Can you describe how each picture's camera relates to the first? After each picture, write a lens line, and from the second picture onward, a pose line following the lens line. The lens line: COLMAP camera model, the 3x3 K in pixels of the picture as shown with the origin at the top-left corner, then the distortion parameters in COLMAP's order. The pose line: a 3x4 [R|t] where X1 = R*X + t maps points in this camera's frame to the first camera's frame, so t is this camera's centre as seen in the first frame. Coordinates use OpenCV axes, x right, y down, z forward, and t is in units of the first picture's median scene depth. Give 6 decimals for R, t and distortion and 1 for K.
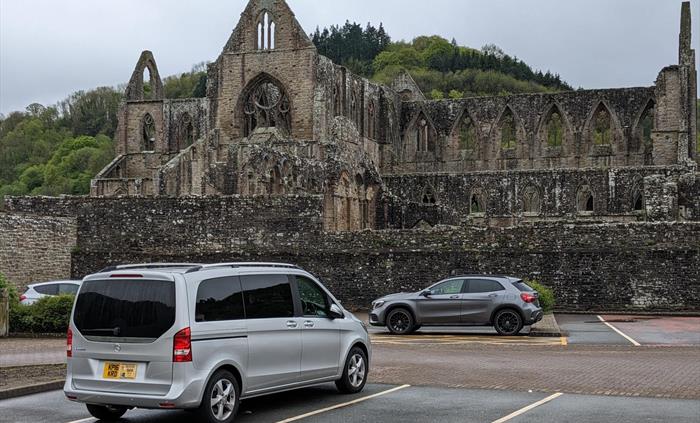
lens RADIAL K [[1015.0, 0, 350.0], [0, 1015.0, 211.5], [0, 0, 1]] dist [0.091876, -0.116026]
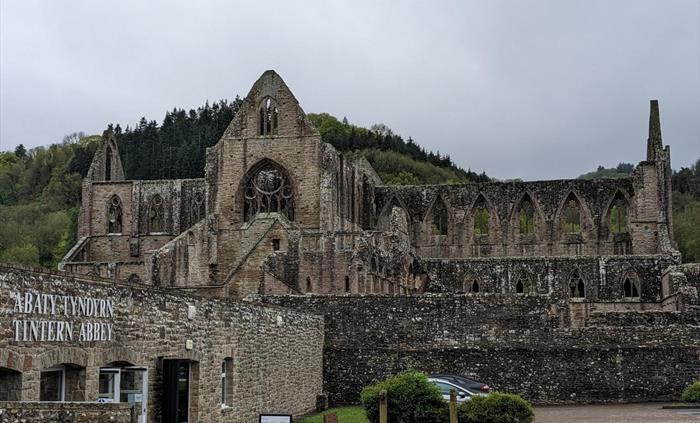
lens RADIAL K [[1057.8, 0, 350.0], [0, 1057.8, 211.5], [0, 0, 1]] dist [0.111371, -0.081913]
pose [[0.987594, 0.013311, 0.156465, -0.164610], [-0.001898, 0.997340, -0.072870, -0.008525], [-0.157018, 0.071669, 0.984992, -0.035131]]
